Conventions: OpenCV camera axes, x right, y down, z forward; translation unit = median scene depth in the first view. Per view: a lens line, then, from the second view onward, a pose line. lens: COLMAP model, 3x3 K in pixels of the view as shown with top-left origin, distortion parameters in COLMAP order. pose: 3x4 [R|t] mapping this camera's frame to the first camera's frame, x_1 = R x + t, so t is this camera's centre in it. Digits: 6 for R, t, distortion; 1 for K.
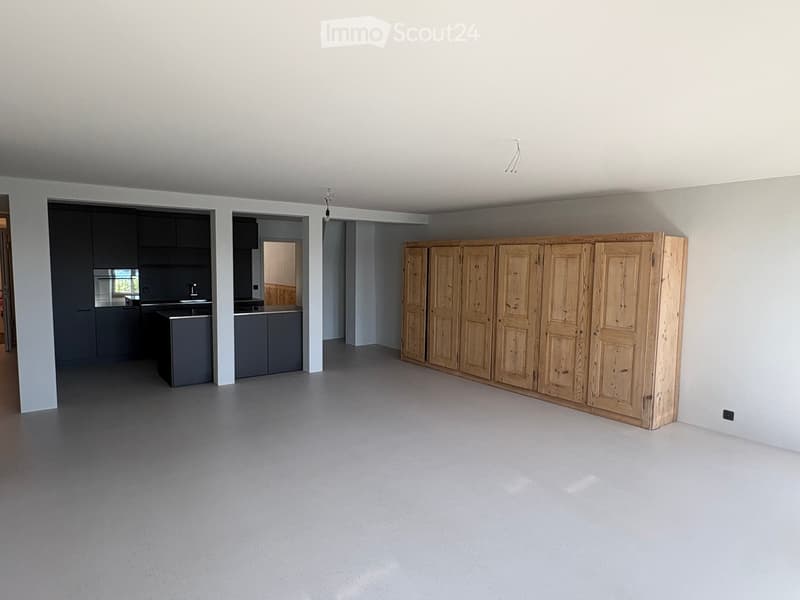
lens RADIAL K [[478.0, 0, 400.0], [0, 478.0, 300.0], [0, 0, 1]] dist [-0.001580, -0.000013]
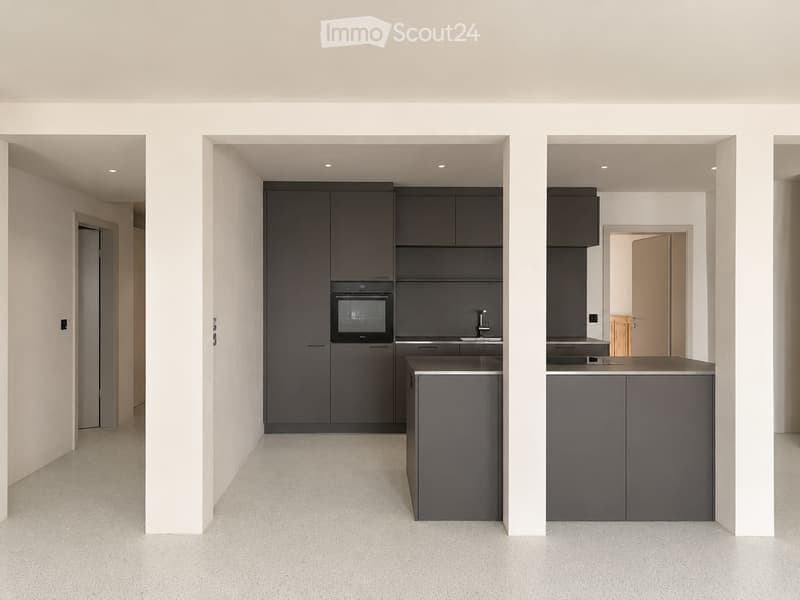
lens RADIAL K [[478.0, 0, 400.0], [0, 478.0, 300.0], [0, 0, 1]] dist [-0.001580, -0.000013]
pose [[0.791715, -0.011874, -0.610776, -0.165377], [-0.042903, 0.996262, -0.074980, 0.002369], [0.609383, 0.085567, 0.788246, 0.504149]]
